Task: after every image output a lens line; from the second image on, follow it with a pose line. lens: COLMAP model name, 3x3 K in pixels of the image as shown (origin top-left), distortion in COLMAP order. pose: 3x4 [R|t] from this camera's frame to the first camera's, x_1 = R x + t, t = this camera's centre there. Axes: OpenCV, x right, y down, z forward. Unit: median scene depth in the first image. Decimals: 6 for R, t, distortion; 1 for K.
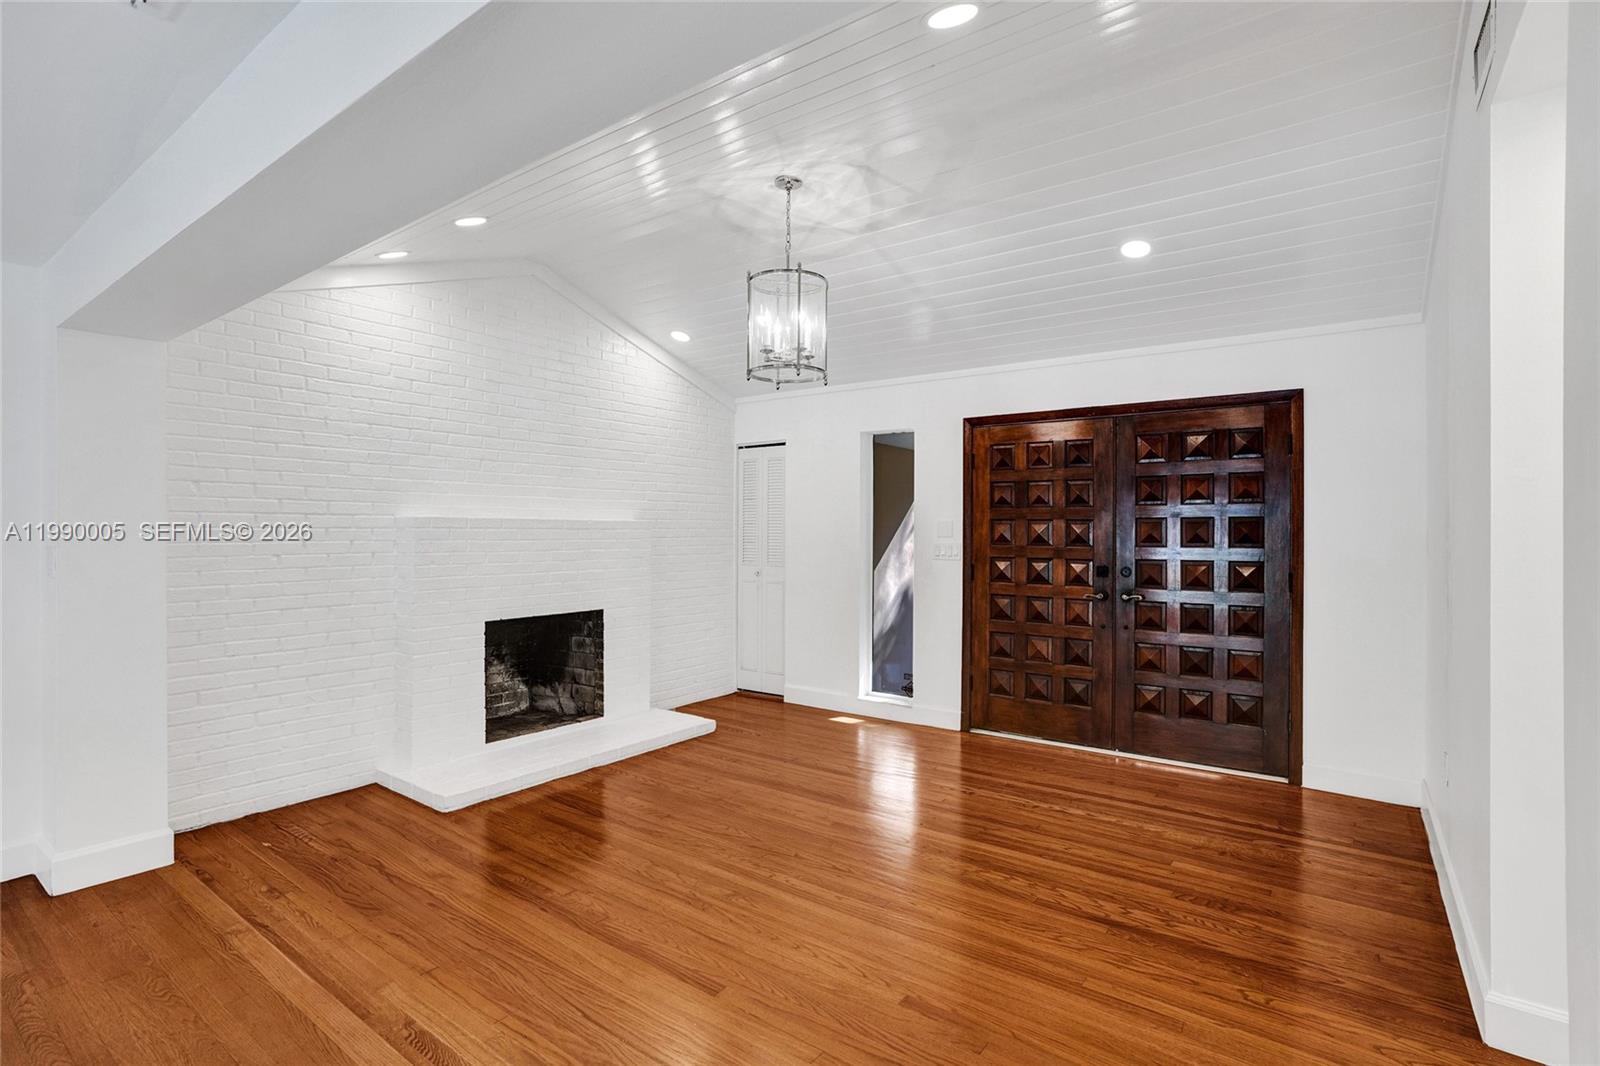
lens RADIAL K [[757.8, 0, 804.8], [0, 757.8, 530.1], [0, 0, 1]] dist [-0.044583, 0.022970]
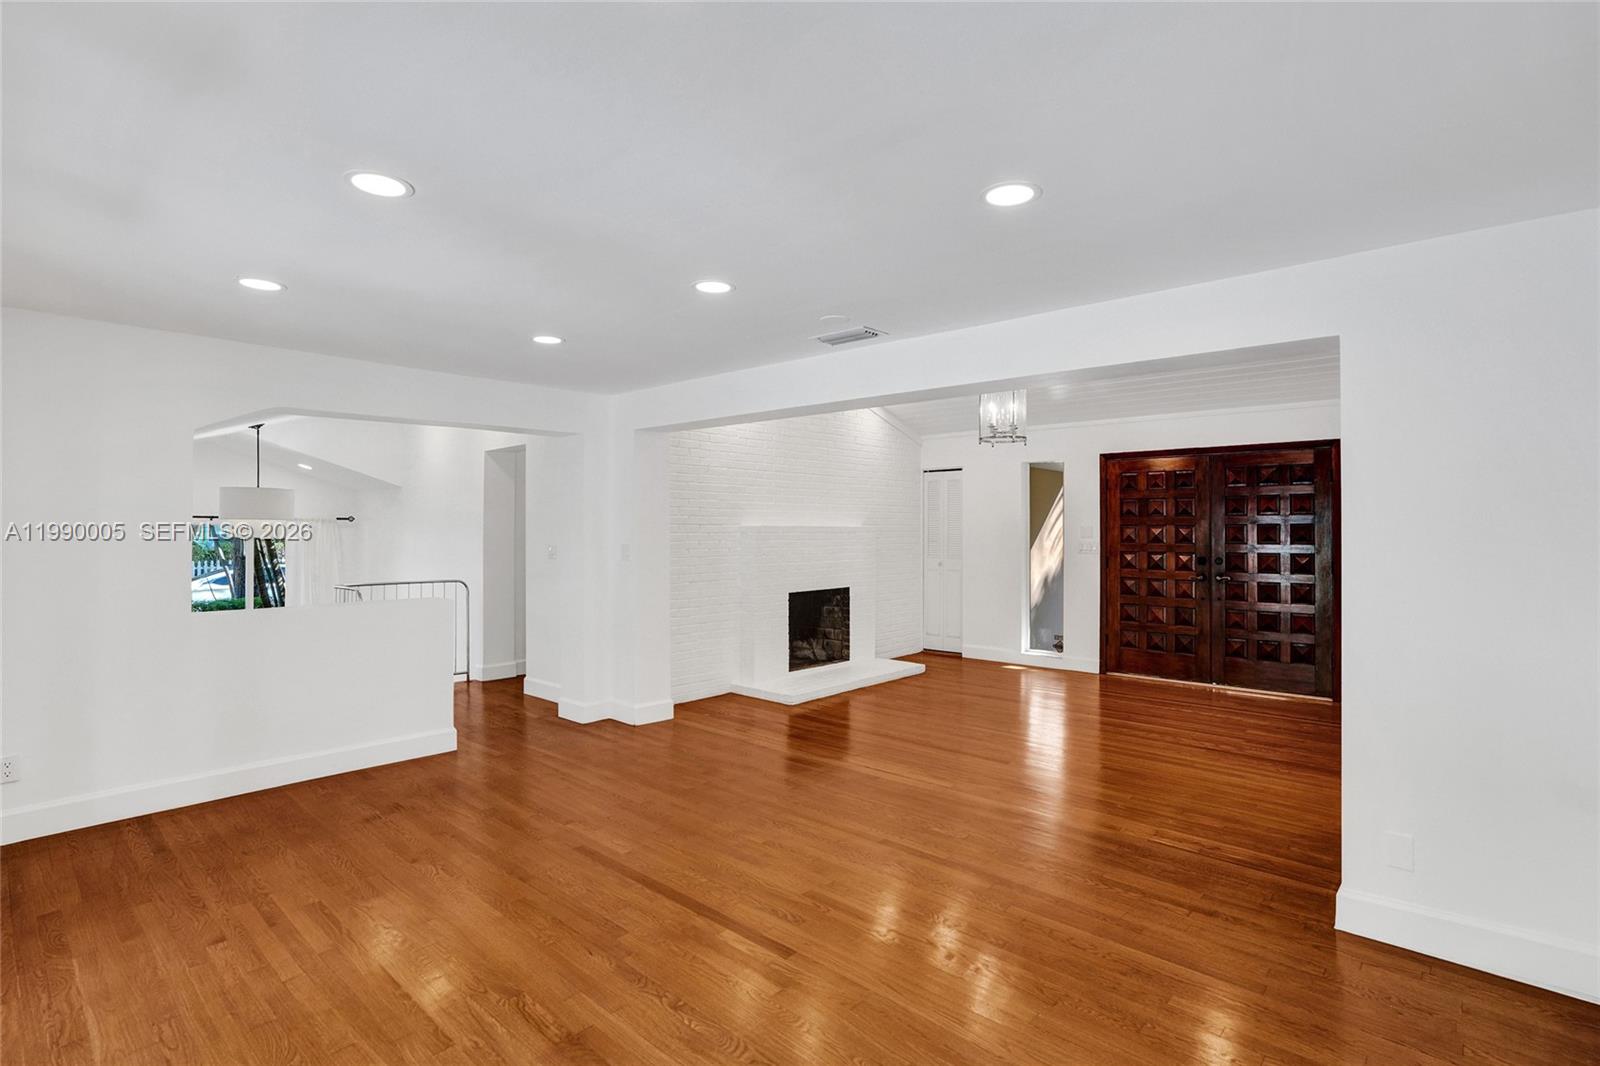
lens RADIAL K [[751.2, 0, 831.5], [0, 751.2, 520.8], [0, 0, 1]] dist [-0.010021, 0.000532]
pose [[0.996347, -0.003983, -0.085301, -0.196769], [0.003153, 0.999946, -0.009868, -0.010787], [0.085336, 0.009563, 0.996306, -0.511061]]
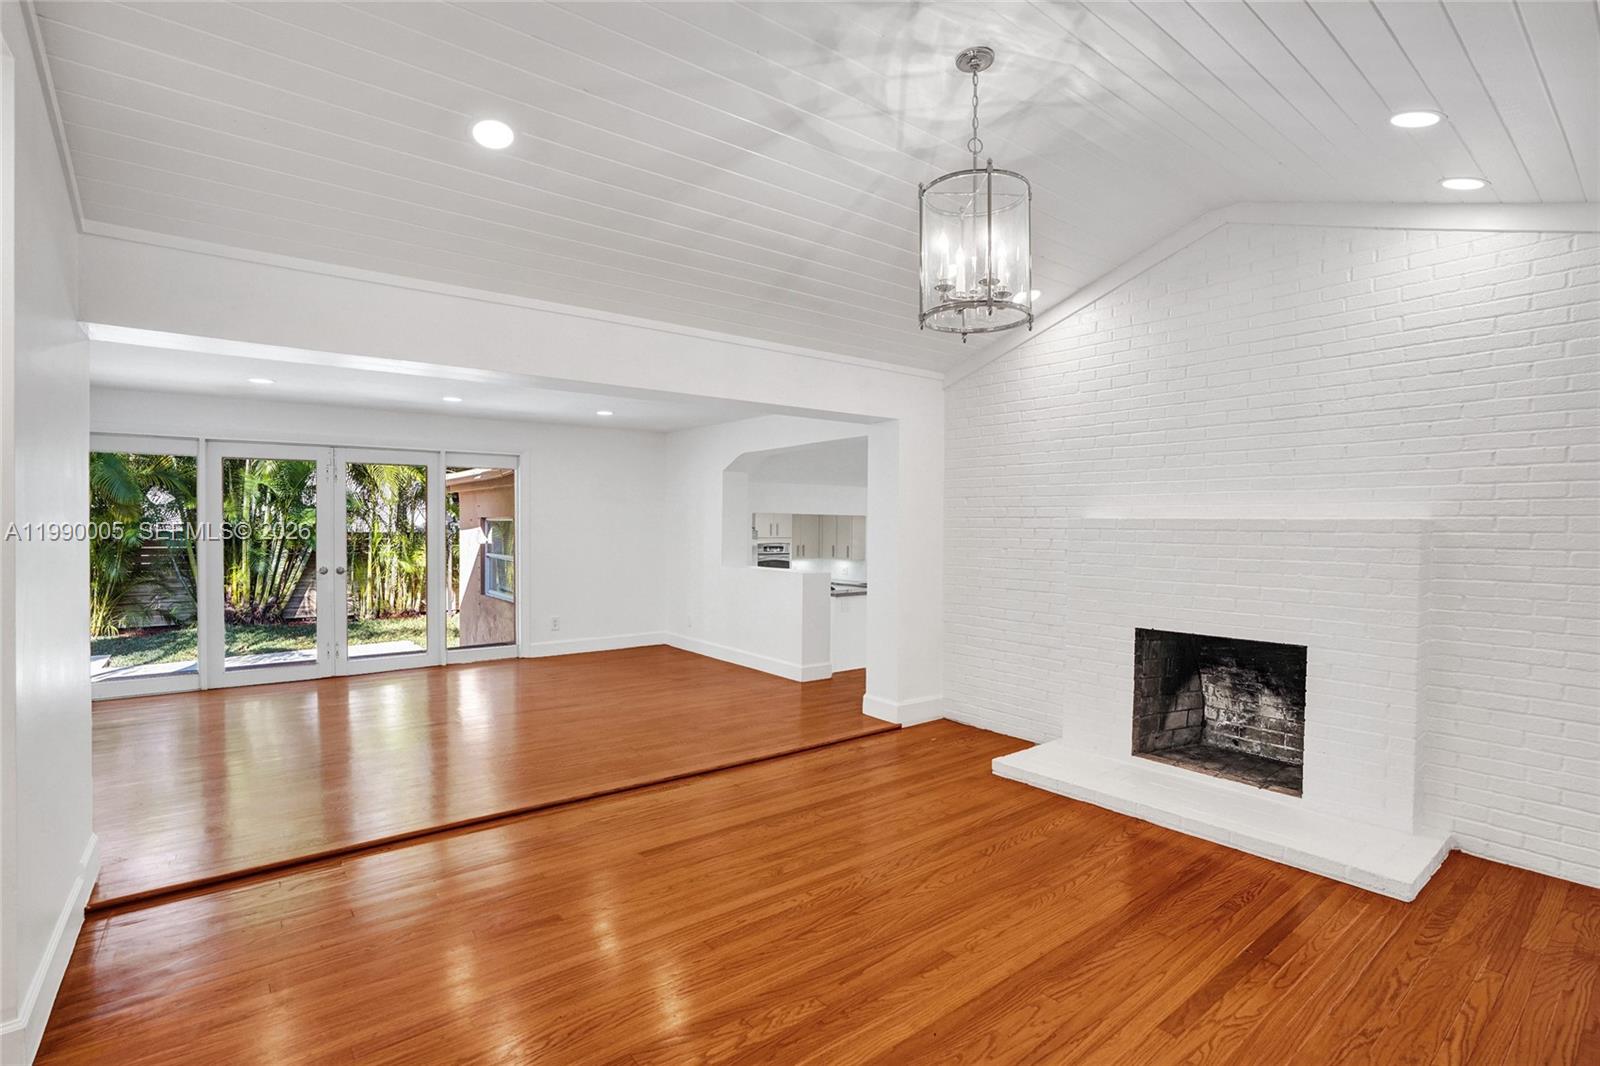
lens RADIAL K [[757.8, 0, 804.8], [0, 757.8, 530.1], [0, 0, 1]] dist [-0.044583, 0.022970]
pose [[-0.259889, 0.003332, -0.965633, 0.577275], [-0.002778, 0.999987, 0.004198, -0.003740], [0.965634, 0.003774, -0.259877, 0.815182]]
